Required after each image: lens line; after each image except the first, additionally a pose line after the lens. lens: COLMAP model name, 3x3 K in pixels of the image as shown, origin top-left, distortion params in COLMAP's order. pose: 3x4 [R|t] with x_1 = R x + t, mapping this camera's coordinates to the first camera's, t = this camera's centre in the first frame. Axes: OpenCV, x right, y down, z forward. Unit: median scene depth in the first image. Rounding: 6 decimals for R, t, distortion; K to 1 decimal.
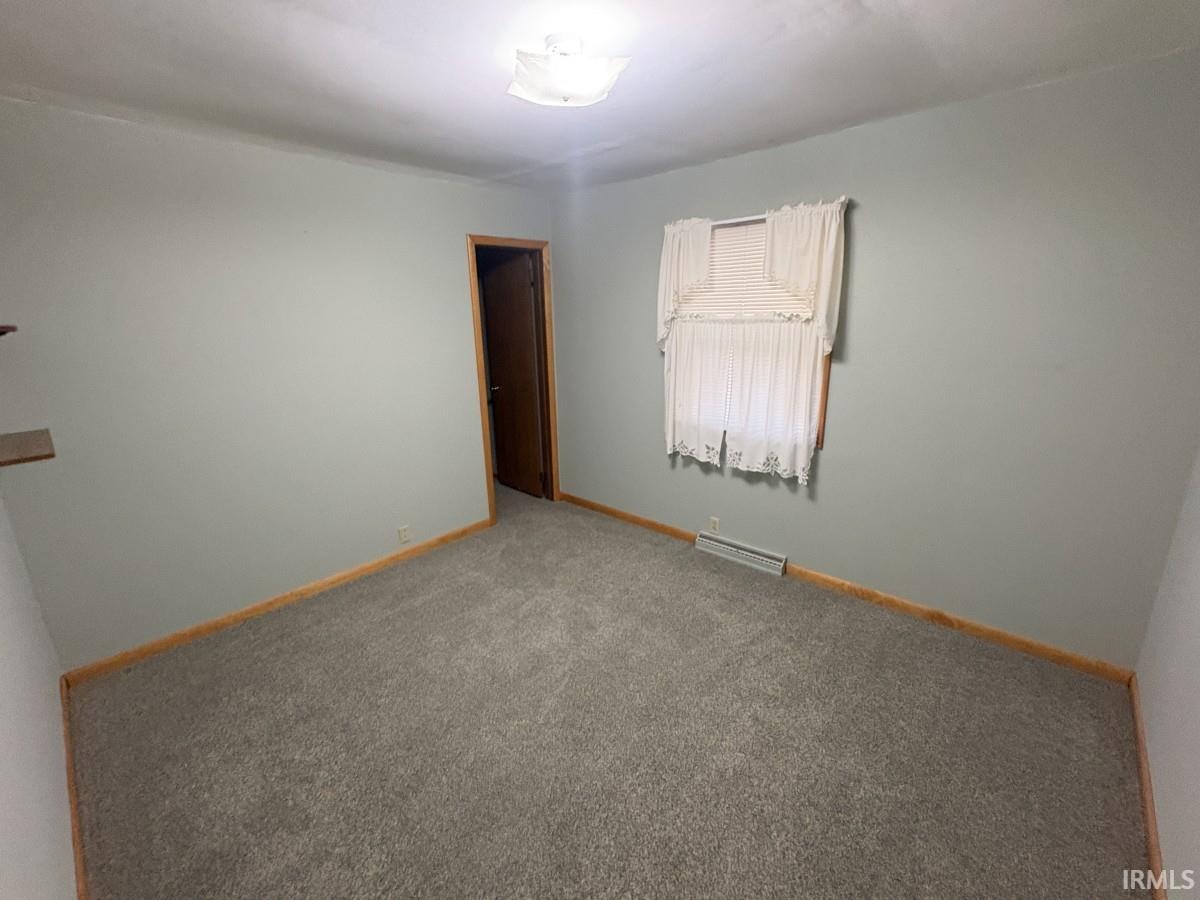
lens RADIAL K [[509.0, 0, 601.0], [0, 509.0, 446.8], [0, 0, 1]] dist [-0.001439, 0.000200]
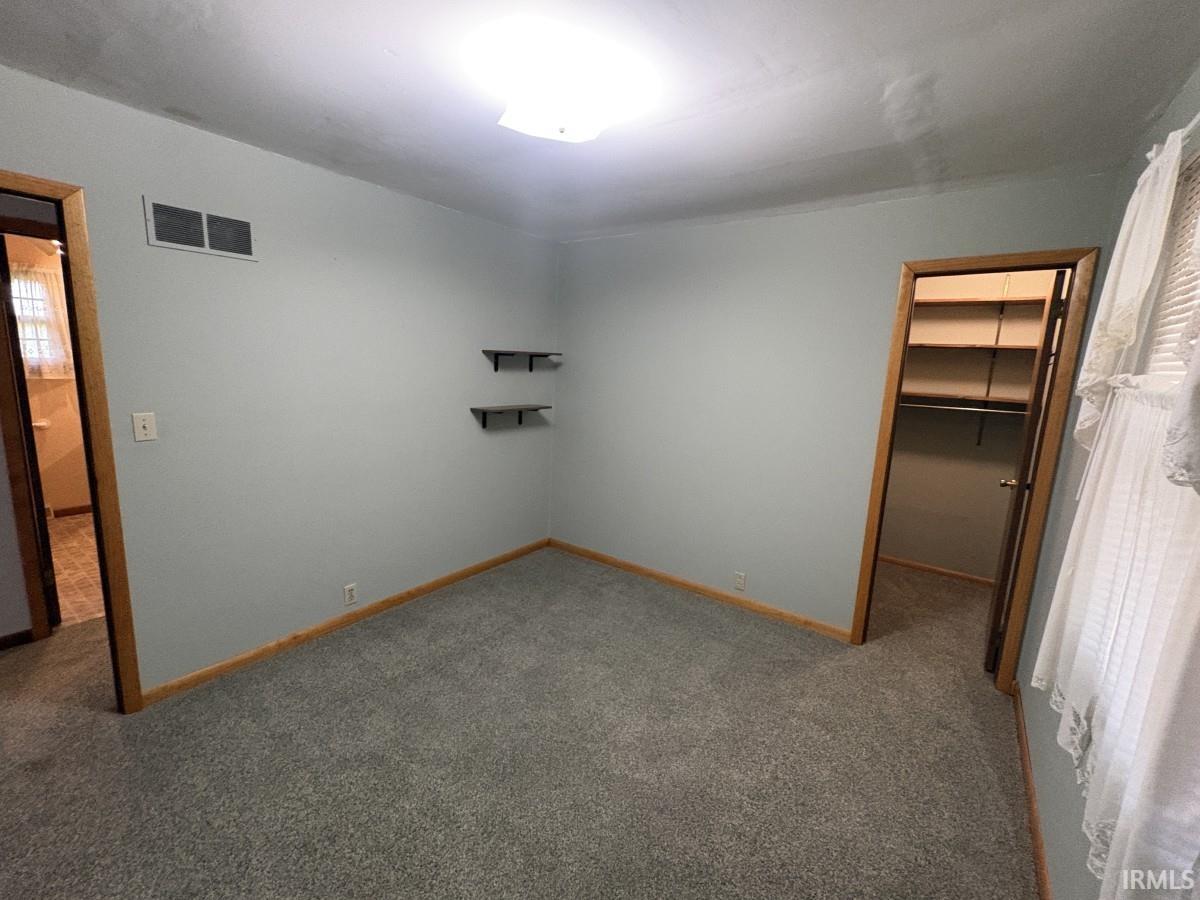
lens RADIAL K [[509.0, 0, 601.0], [0, 509.0, 446.8], [0, 0, 1]] dist [-0.001439, 0.000200]
pose [[0.121942, 0.195538, -0.973085, 0.704994], [-0.309913, 0.938885, 0.149829, -0.198199], [0.942913, 0.283301, 0.175089, 0.748698]]
